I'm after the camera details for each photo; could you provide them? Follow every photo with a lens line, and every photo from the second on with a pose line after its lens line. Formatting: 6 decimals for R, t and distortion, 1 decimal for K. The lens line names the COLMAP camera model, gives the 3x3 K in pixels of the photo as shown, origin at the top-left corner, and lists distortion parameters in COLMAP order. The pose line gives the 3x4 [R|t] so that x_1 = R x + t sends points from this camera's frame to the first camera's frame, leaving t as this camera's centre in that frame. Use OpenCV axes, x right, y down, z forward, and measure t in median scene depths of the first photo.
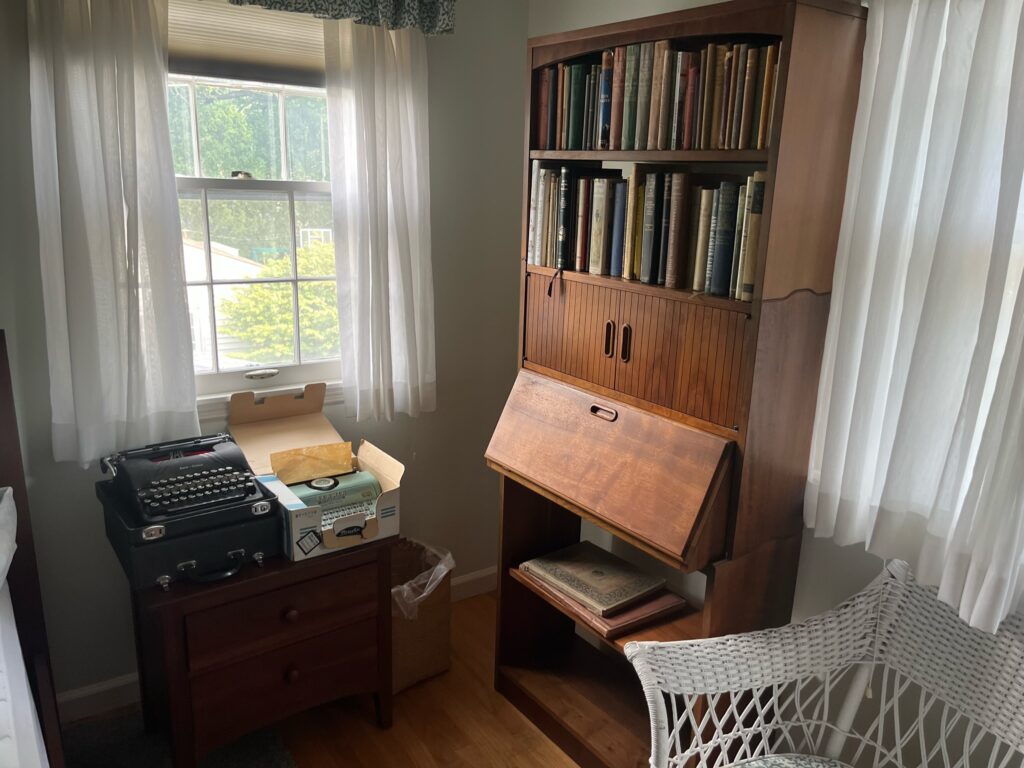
lens RADIAL K [[791.7, 0, 513.7], [0, 791.7, 385.7], [0, 0, 1]] dist [-0.000479, 0.000198]
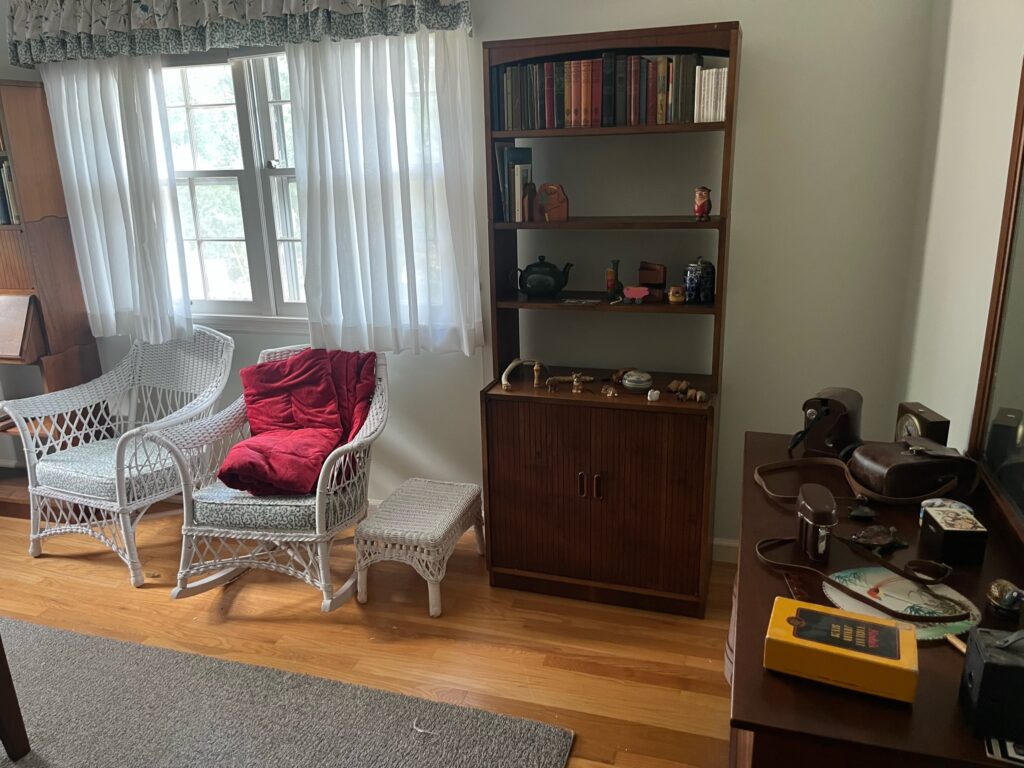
lens RADIAL K [[791.7, 0, 511.6], [0, 791.7, 381.5], [0, 0, 1]] dist [-0.000479, 0.000198]
pose [[0.784690, -0.226800, 0.576909, 0.019383], [0.218906, 0.972088, 0.084408, 0.380003], [-0.579950, 0.060055, 0.812435, -1.326928]]
